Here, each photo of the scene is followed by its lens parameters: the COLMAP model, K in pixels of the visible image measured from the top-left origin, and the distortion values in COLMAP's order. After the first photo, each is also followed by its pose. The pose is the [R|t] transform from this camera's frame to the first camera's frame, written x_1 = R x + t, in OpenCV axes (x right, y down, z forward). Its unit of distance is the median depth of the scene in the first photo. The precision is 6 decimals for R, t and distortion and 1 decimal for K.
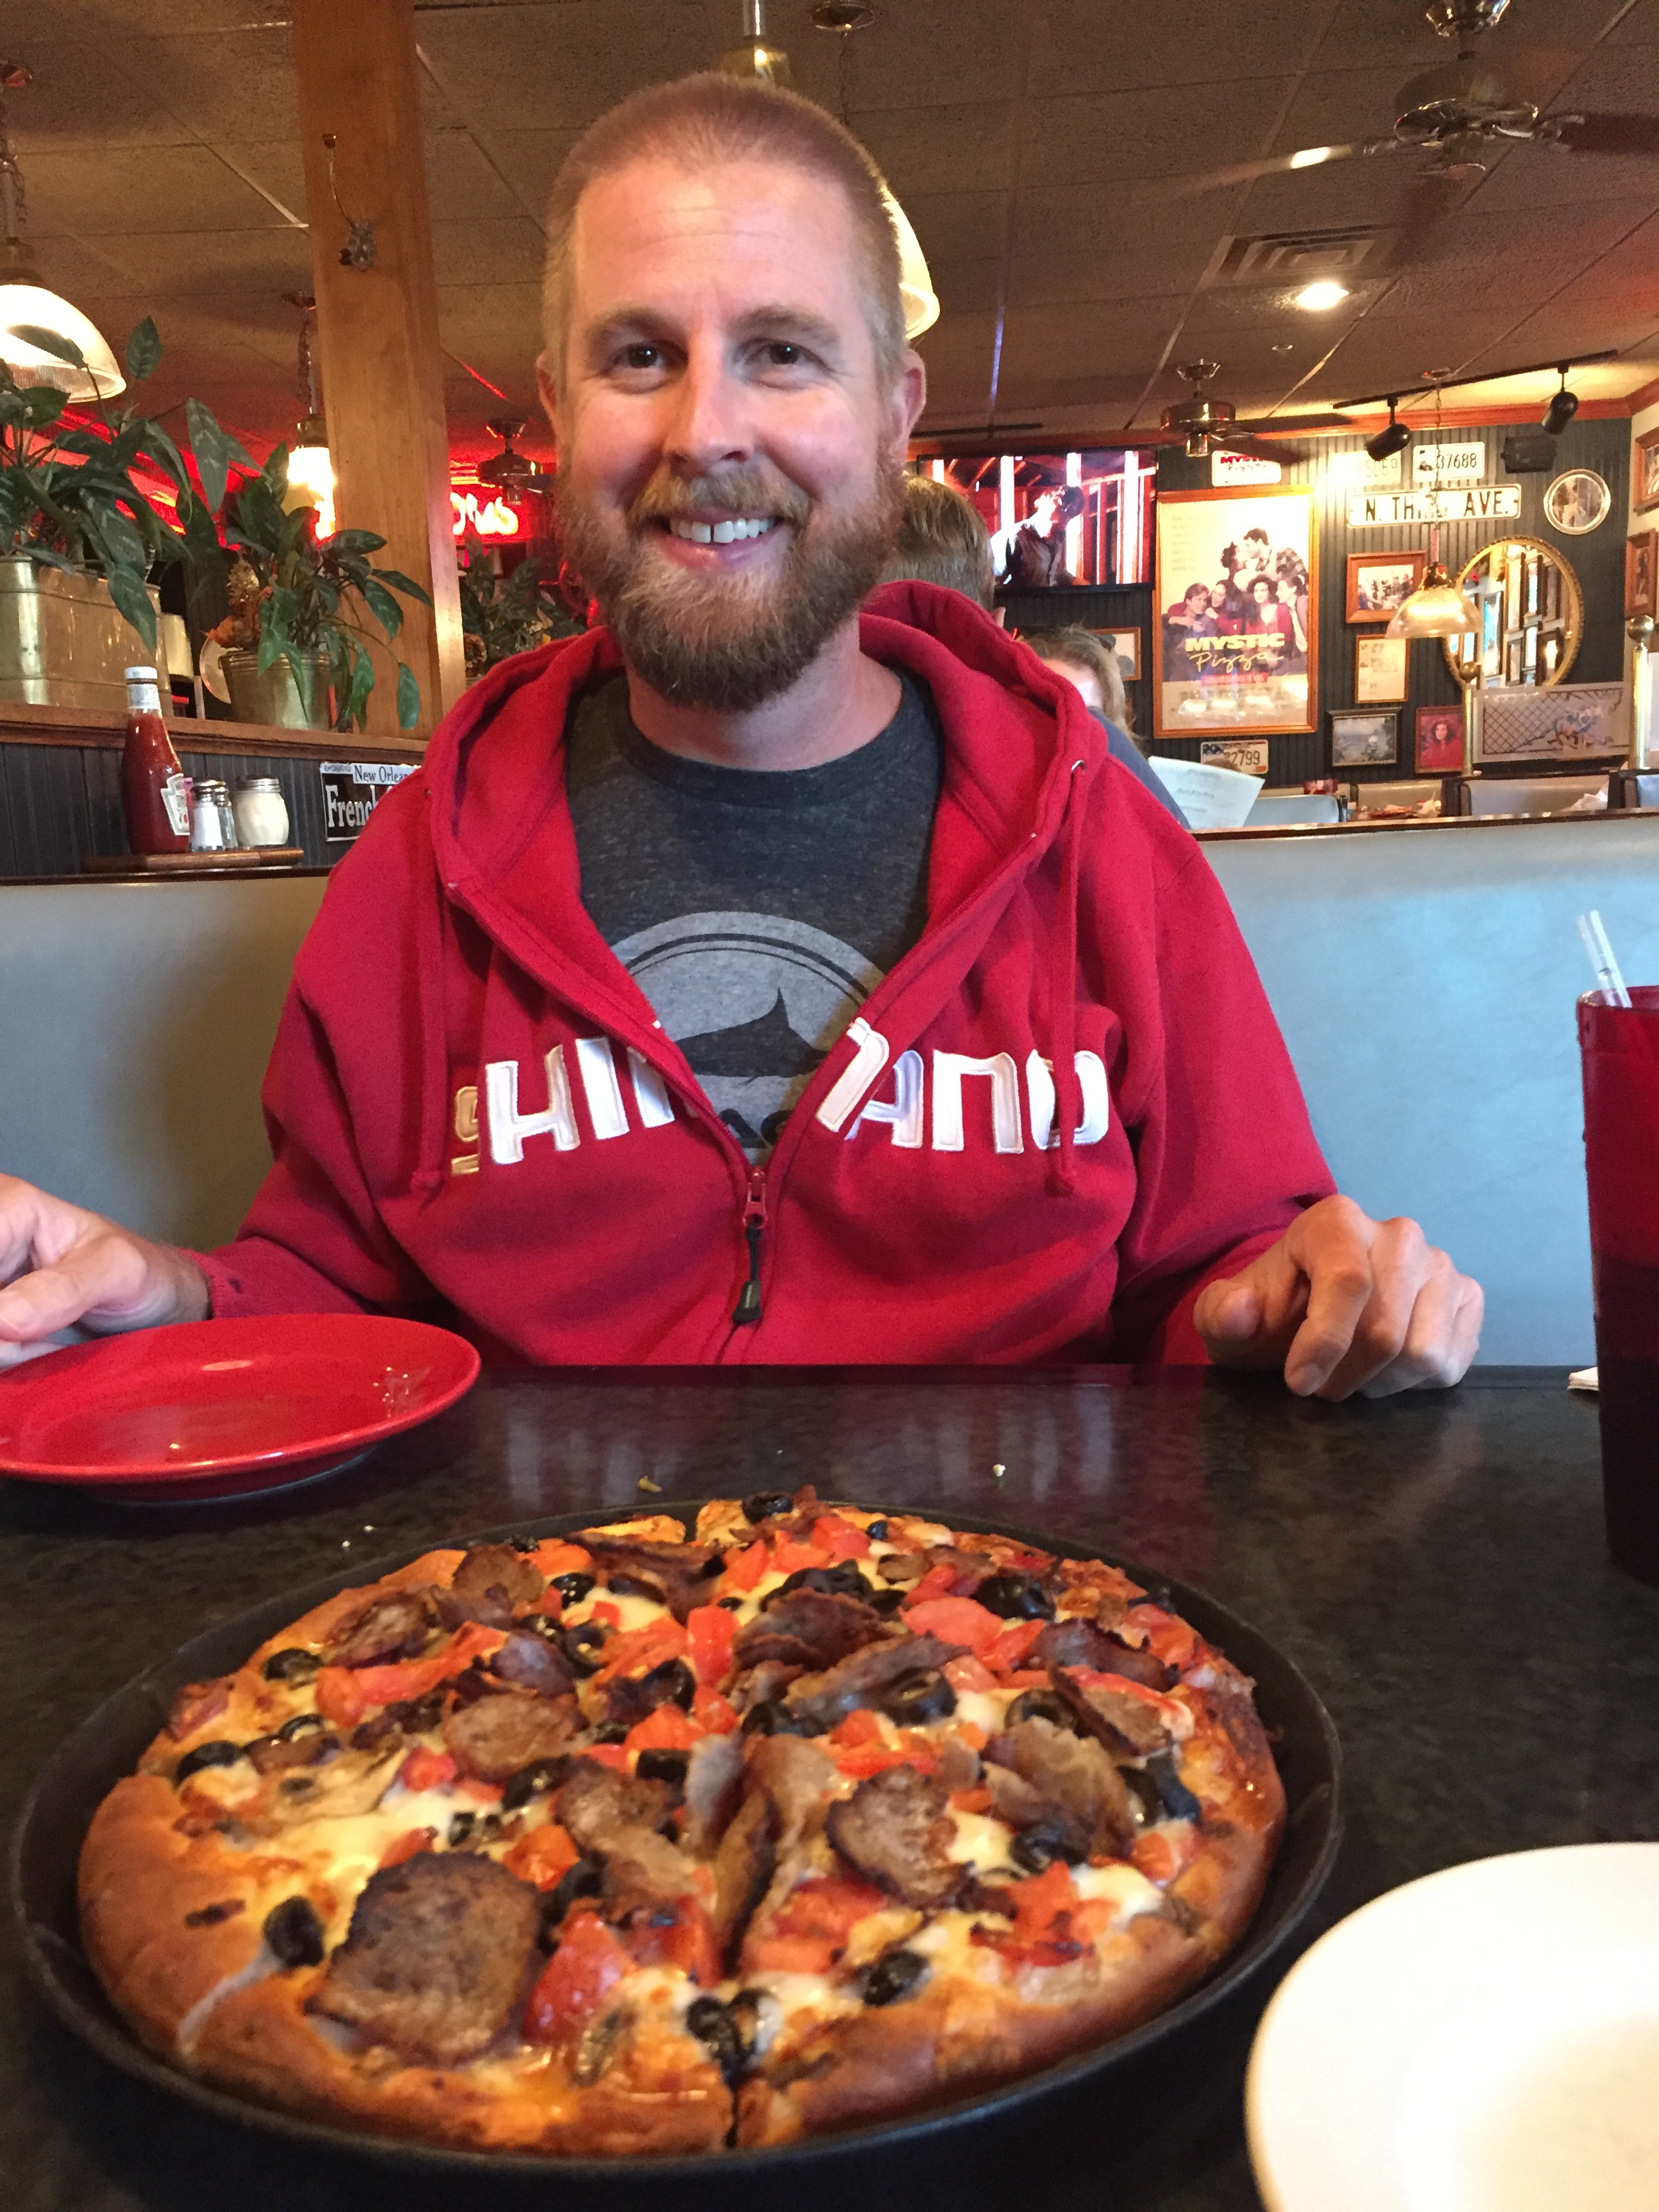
lens RADIAL K [[1874.3, 0, 827.8], [0, 1874.3, 1144.6], [0, 0, 1]] dist [0.089865, -0.123783]
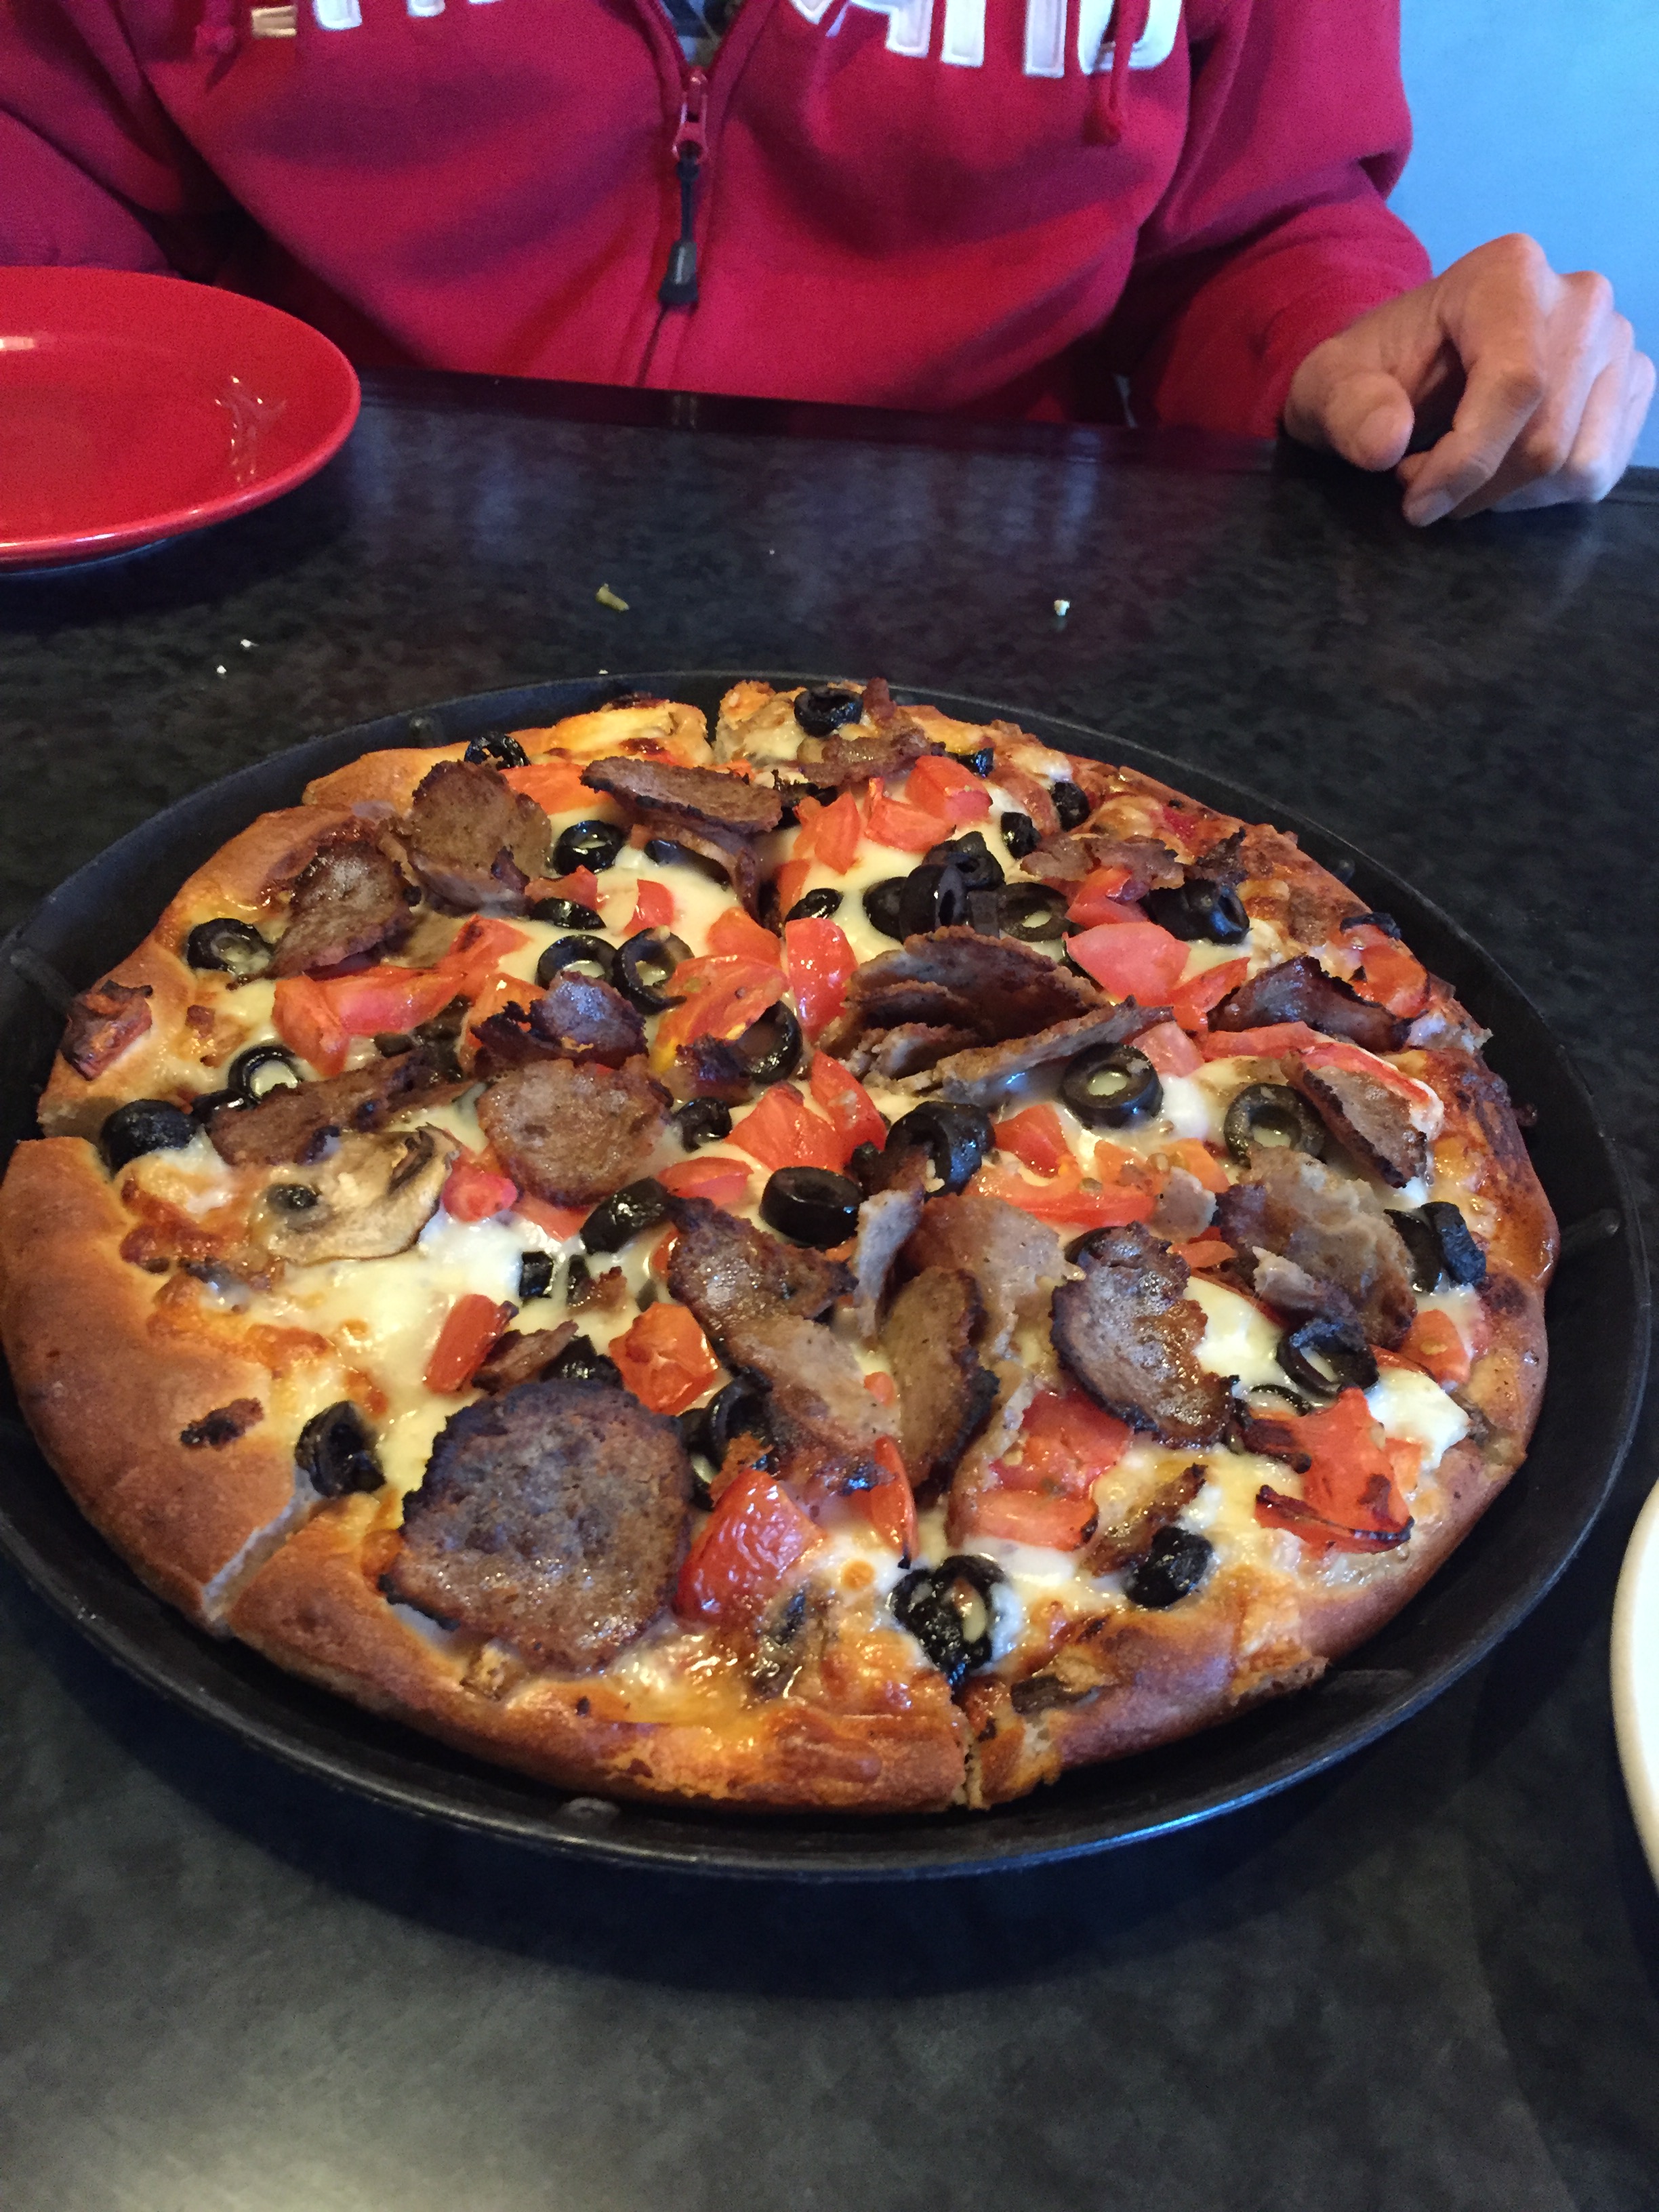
lens RADIAL K [[1874.3, 0, 827.8], [0, 1874.3, 1144.6], [0, 0, 1]] dist [0.089865, -0.123783]
pose [[0.991688, 0.024869, 0.126236, -0.168702], [-0.088991, 0.841178, 0.533386, -0.083421], [-0.092922, -0.540186, 0.836399, 0.390784]]
